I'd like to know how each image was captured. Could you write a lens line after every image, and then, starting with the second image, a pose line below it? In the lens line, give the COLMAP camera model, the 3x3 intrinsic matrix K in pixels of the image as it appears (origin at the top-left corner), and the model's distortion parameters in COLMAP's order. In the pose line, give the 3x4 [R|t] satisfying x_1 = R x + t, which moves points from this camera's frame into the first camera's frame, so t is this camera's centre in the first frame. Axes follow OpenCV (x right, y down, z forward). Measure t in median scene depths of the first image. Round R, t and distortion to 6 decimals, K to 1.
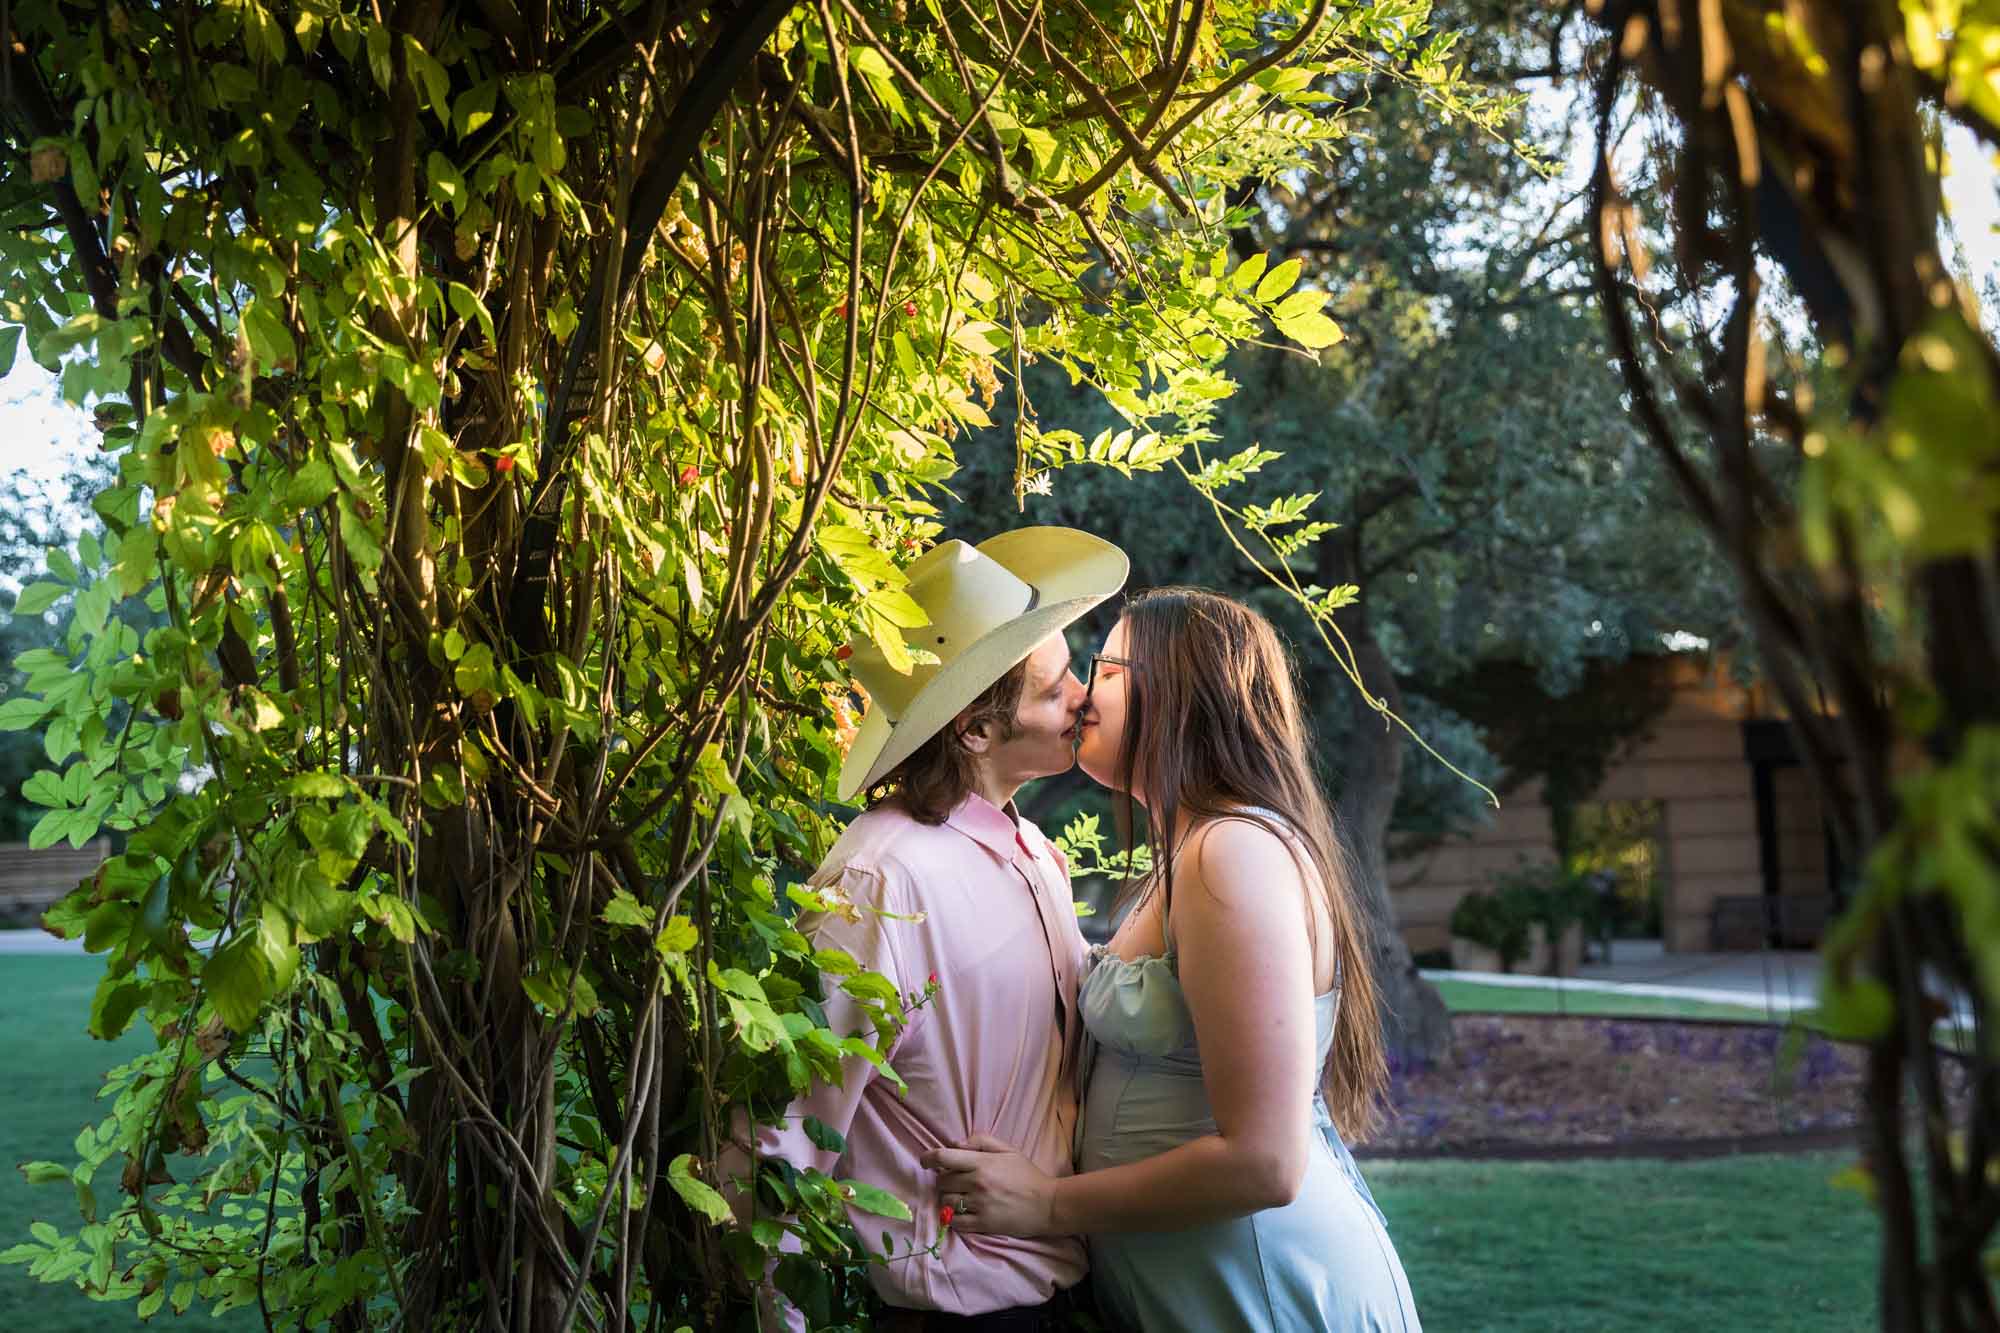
lens RADIAL K [[2488.0, 0, 997.7], [0, 2488.0, 686.3], [0, 0, 1]] dist [-0.009994, 0.000000]
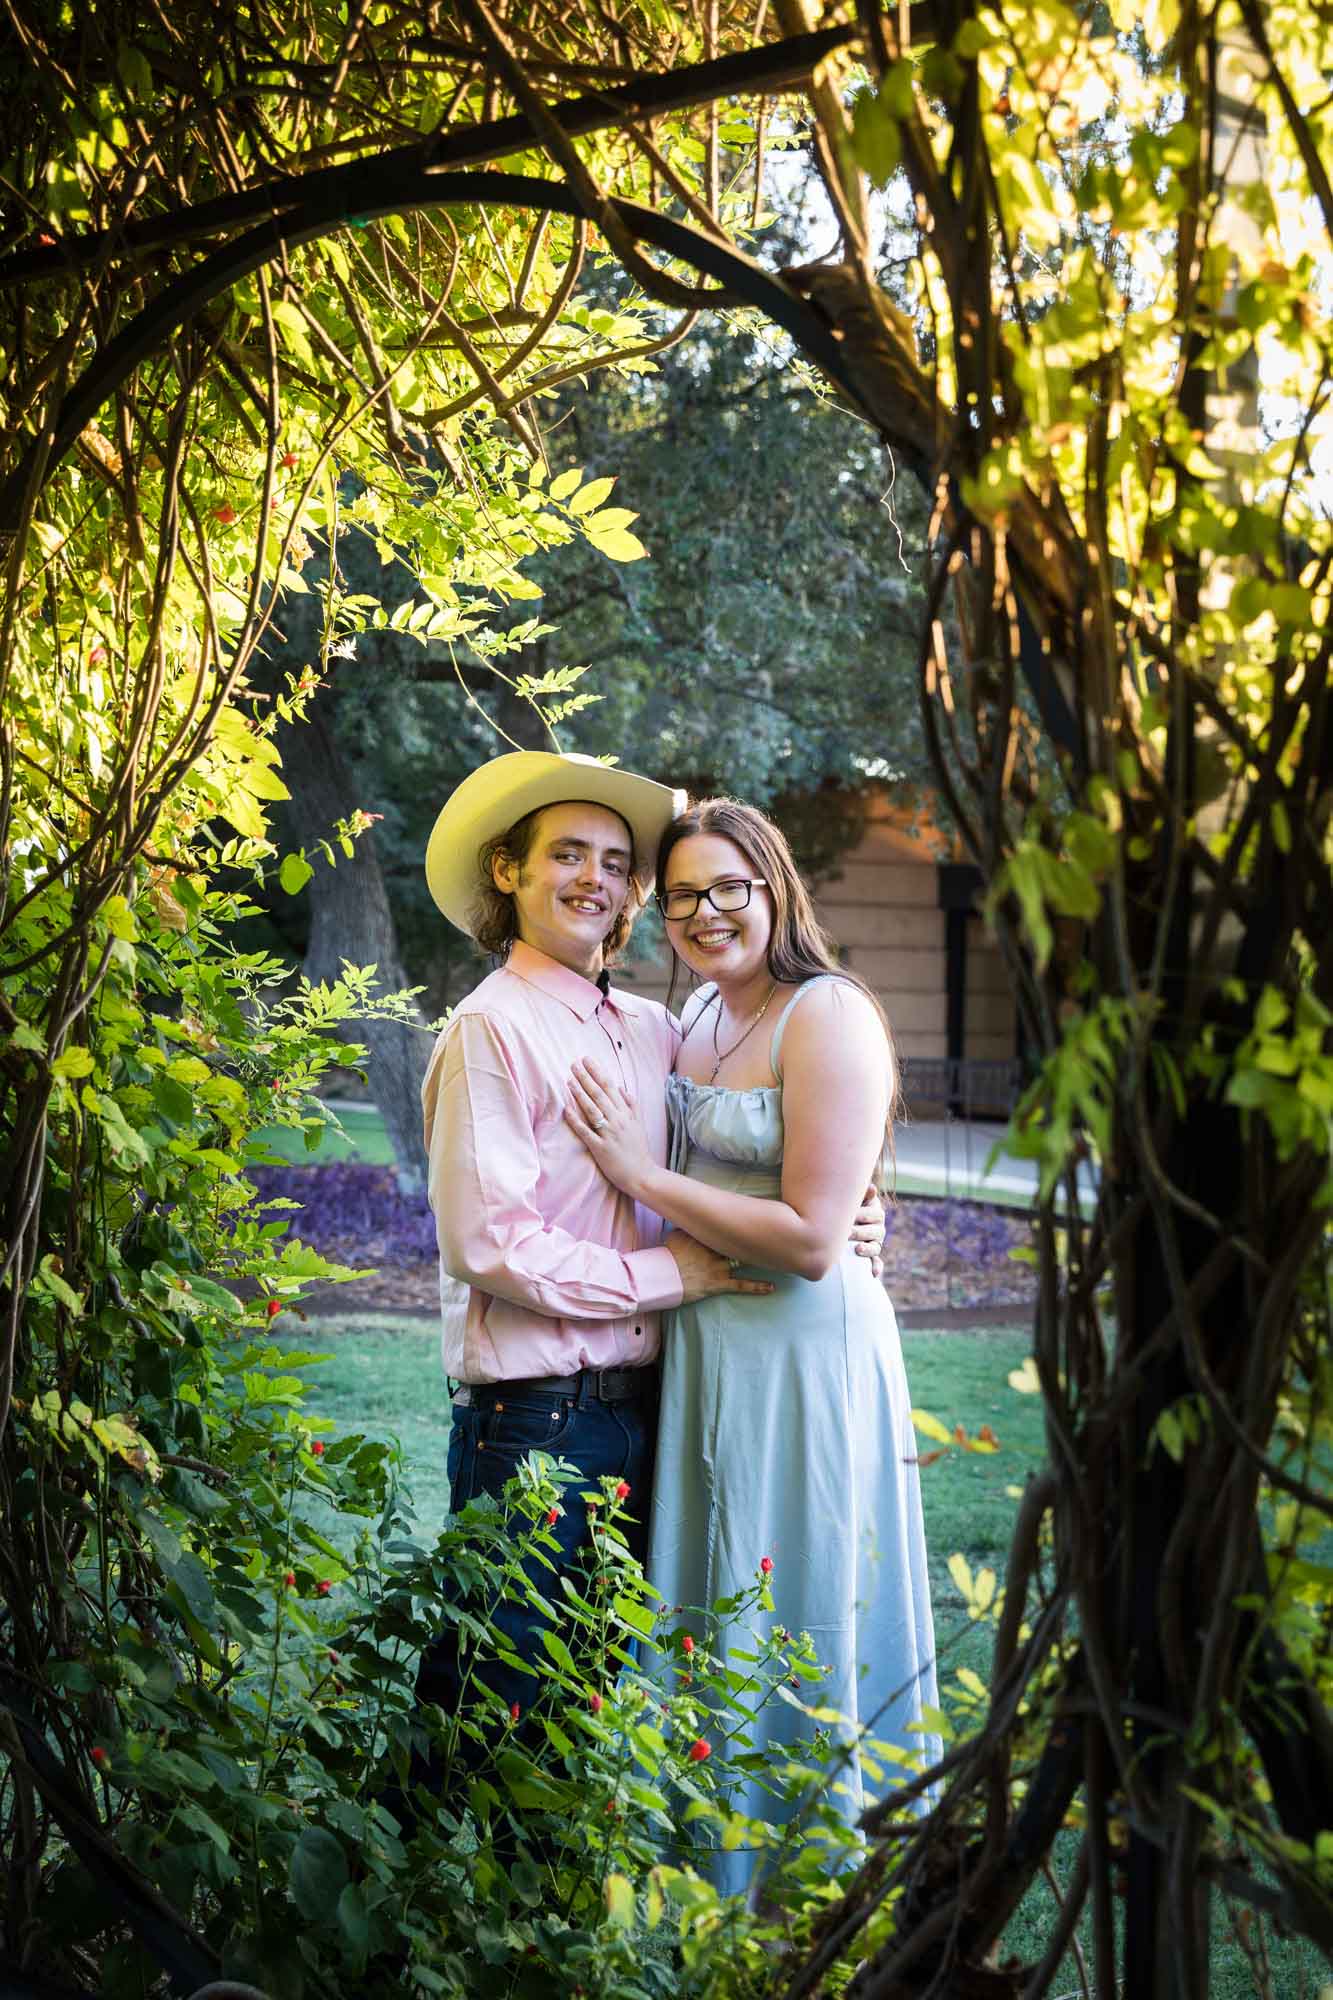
lens RADIAL K [[2910.3, 0, 667.8], [0, 2910.3, 995.1], [0, 0, 1]] dist [-0.029544, 0.000000]
pose [[0.977742, 0.061570, 0.200572, -0.086838], [-0.076168, 0.994916, 0.065888, -0.025971], [-0.195495, -0.079699, 0.977461, -0.252039]]
